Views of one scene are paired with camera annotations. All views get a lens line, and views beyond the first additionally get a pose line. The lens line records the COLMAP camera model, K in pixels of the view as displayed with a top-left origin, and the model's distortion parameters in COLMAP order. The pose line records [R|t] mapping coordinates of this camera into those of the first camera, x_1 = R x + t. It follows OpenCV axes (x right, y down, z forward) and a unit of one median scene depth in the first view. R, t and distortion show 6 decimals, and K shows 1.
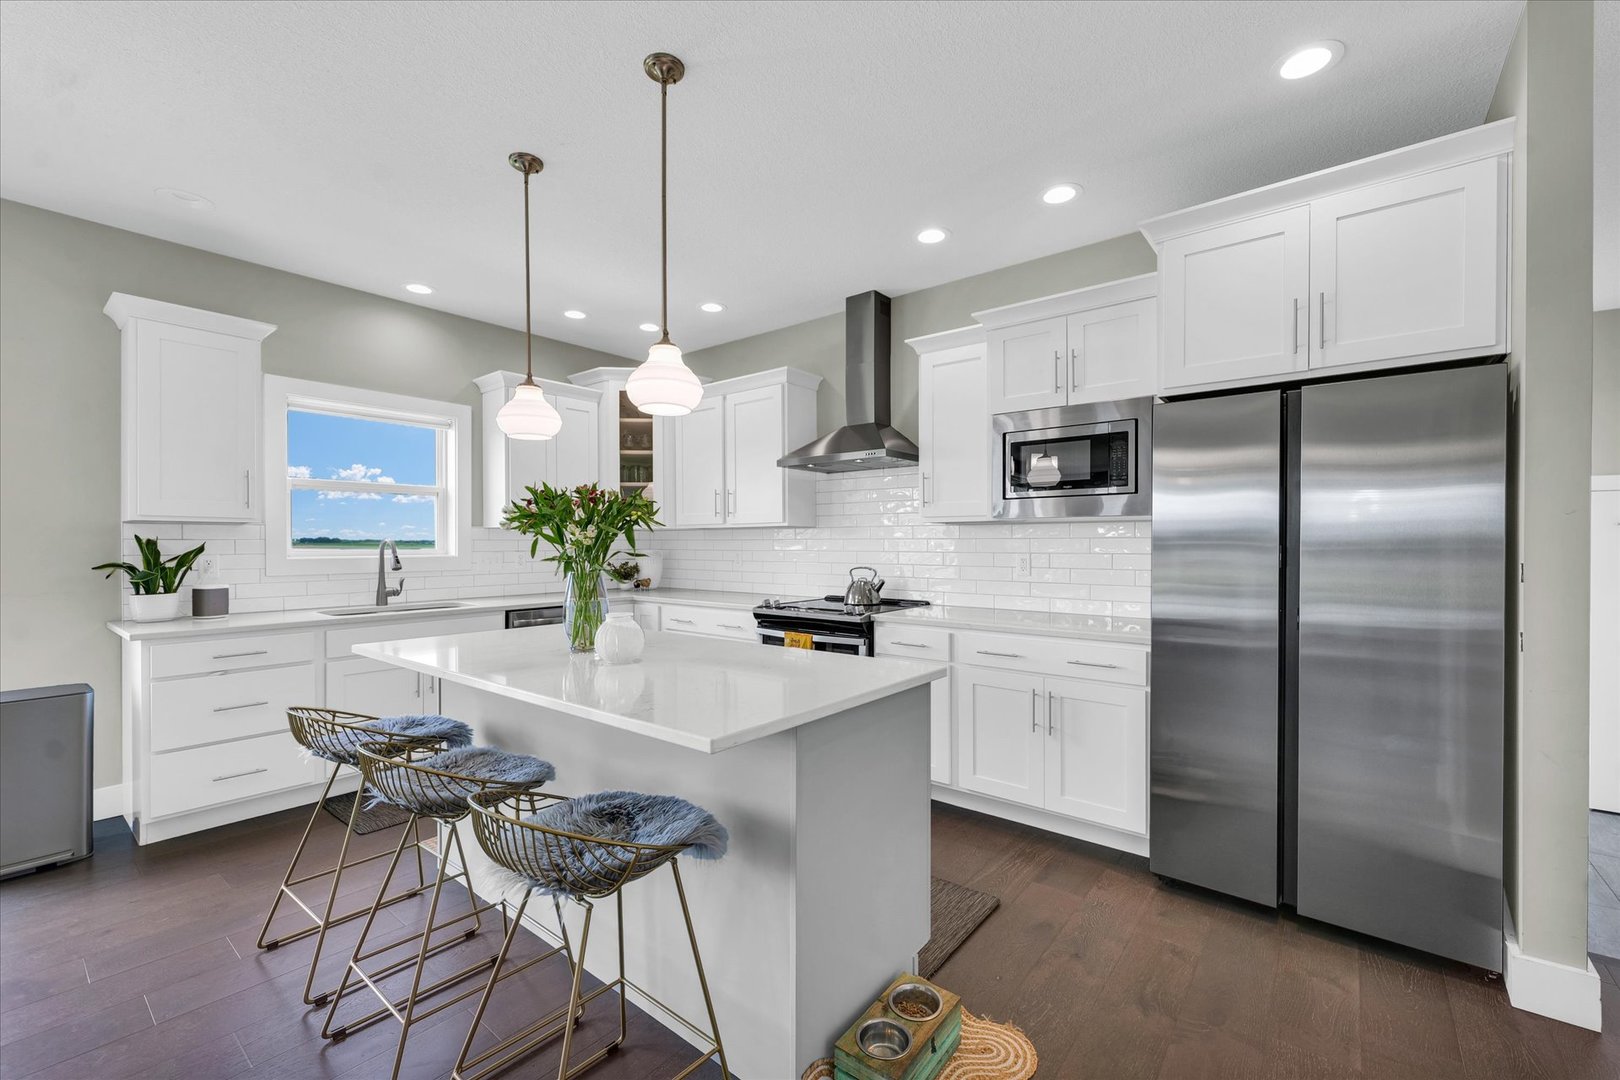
lens RADIAL K [[672.1, 0, 795.2], [0, 672.1, 543.3], [0, 0, 1]] dist [0.000460, -0.000049]
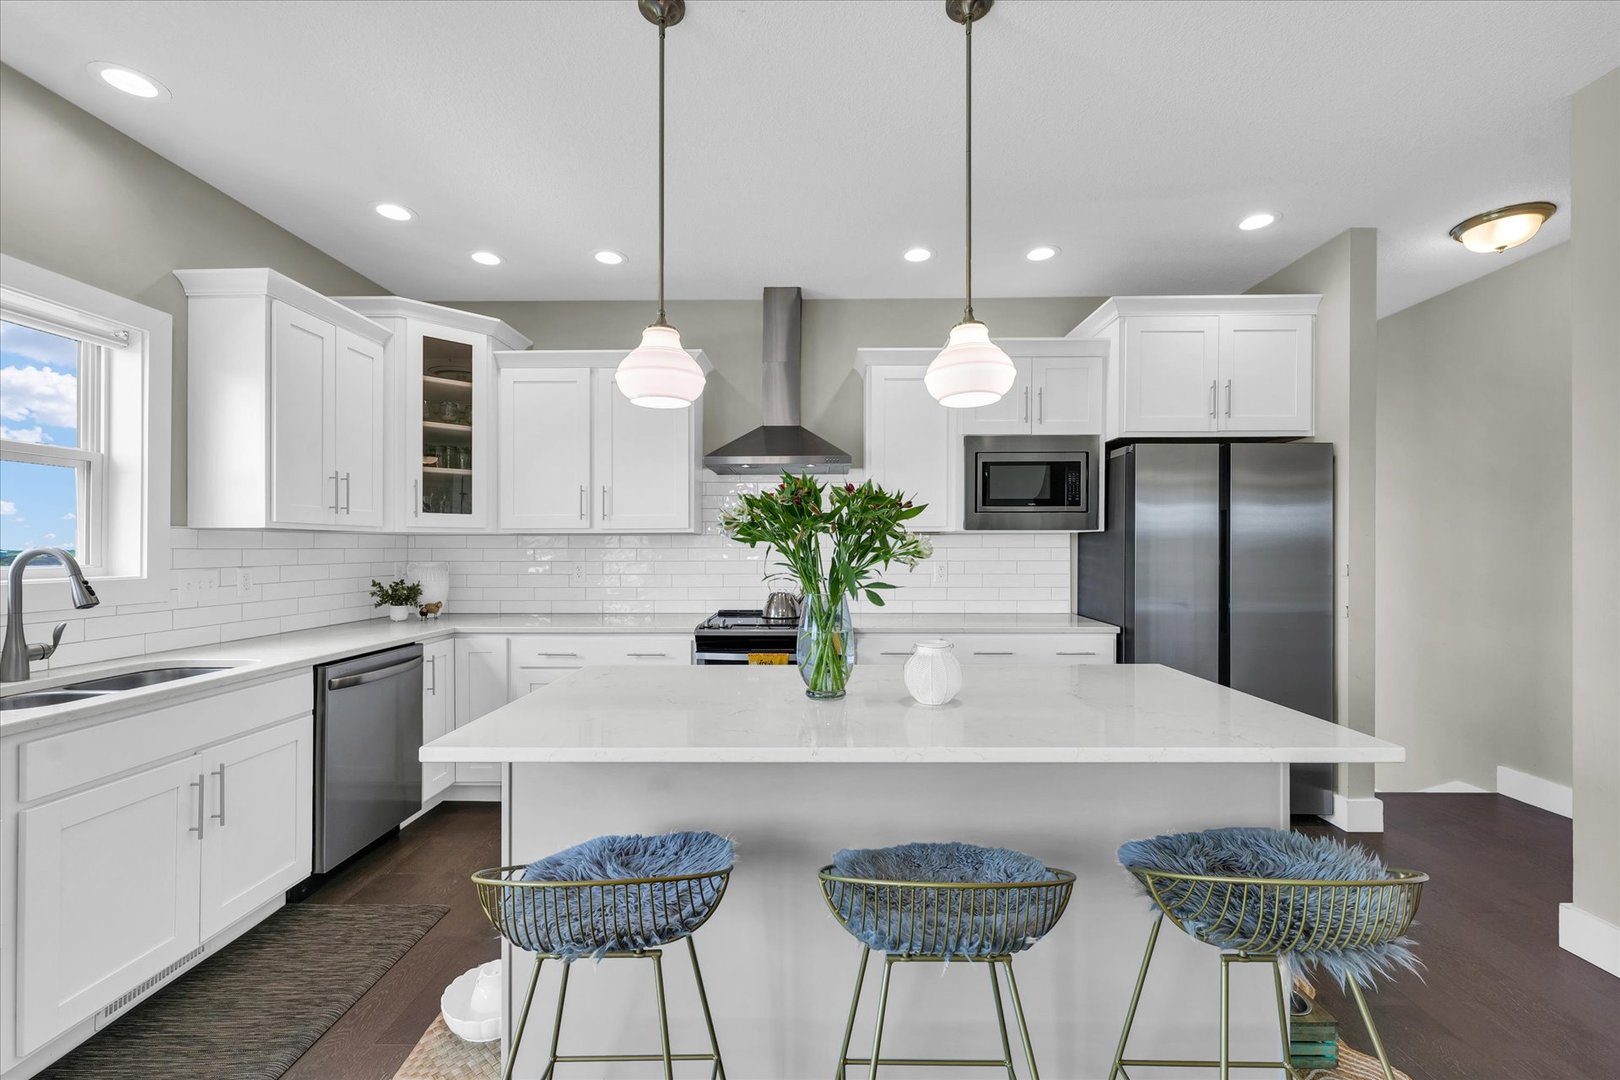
lens RADIAL K [[681.2, 0, 803.7], [0, 681.2, 545.0], [0, 0, 1]] dist [0.001276, 0.000262]
pose [[0.783803, 0.003406, 0.621000, -0.486222], [0.001301, 0.999974, -0.007127, -0.003898], [-0.621008, 0.006394, 0.783778, 0.245282]]
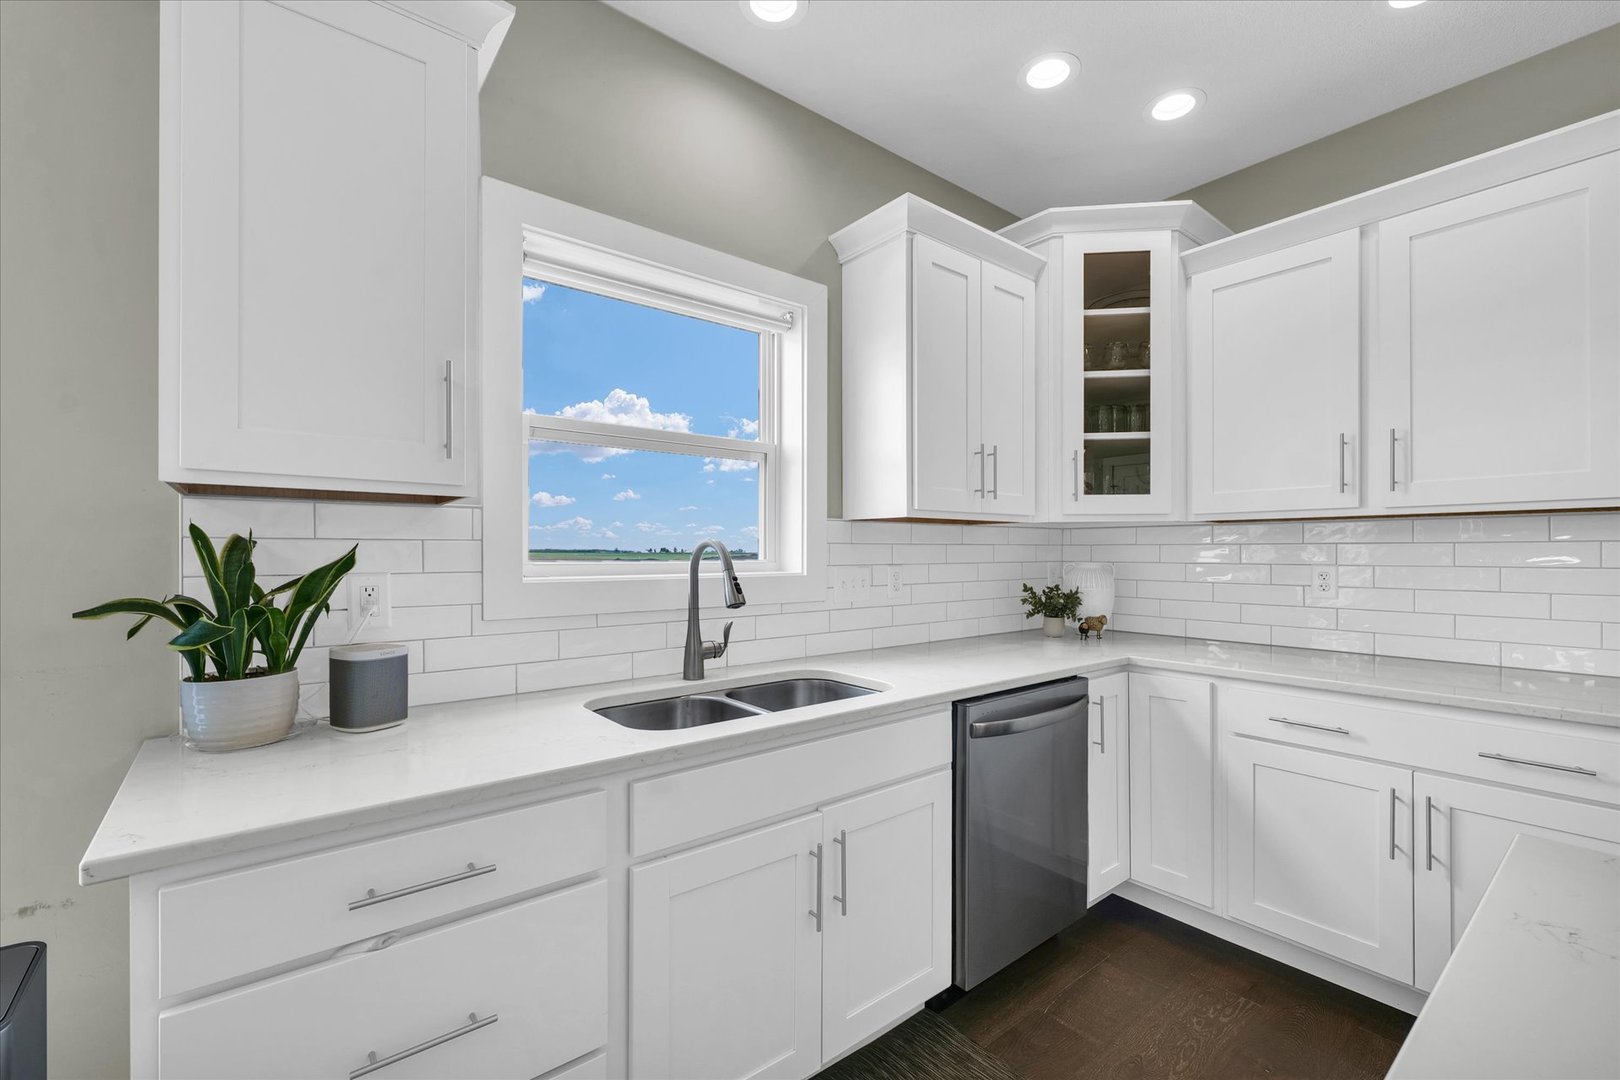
lens RADIAL K [[681.2, 0, 803.7], [0, 681.2, 545.0], [0, 0, 1]] dist [0.001276, 0.000262]
pose [[0.978659, 0.000094, -0.205491, -0.452485], [-0.002217, 0.999947, -0.010103, 0.002178], [0.205479, 0.010343, 0.978607, 0.556886]]
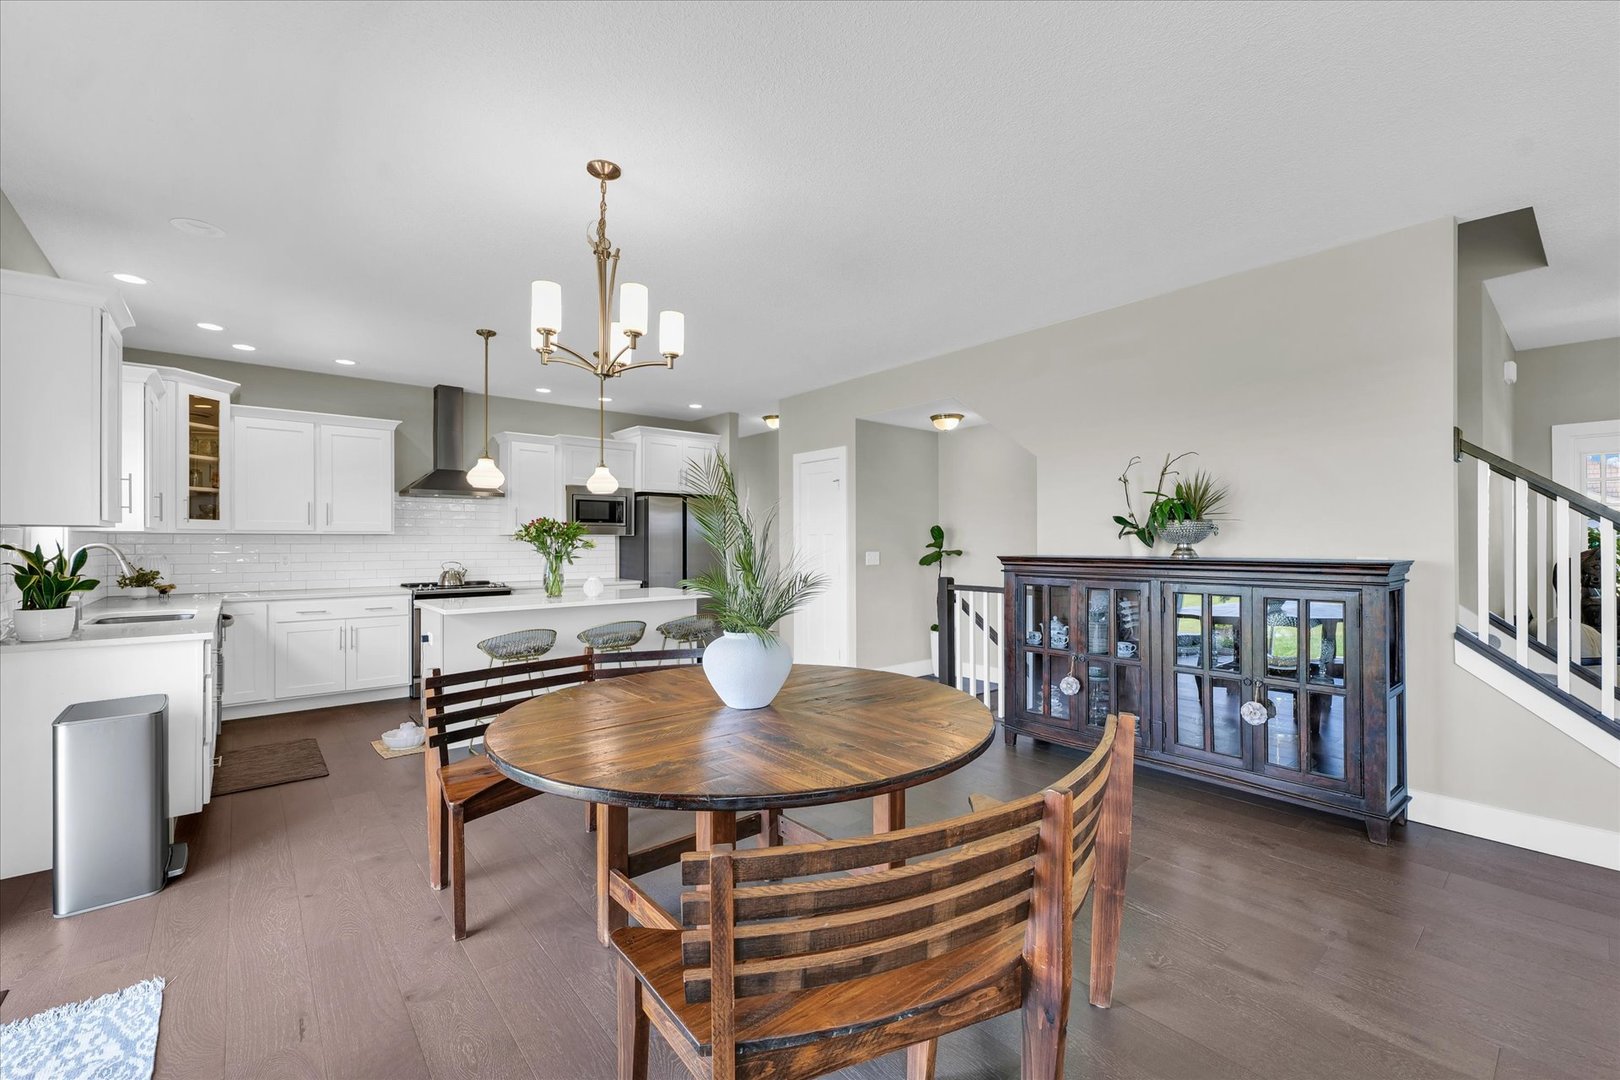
lens RADIAL K [[681.2, 0, 803.7], [0, 681.2, 545.0], [0, 0, 1]] dist [0.001276, 0.000262]
pose [[0.201213, -0.000452, 0.979547, -1.322915], [0.003248, 0.999995, -0.000206, -0.001008], [-0.979542, 0.003223, 0.201213, -0.114194]]
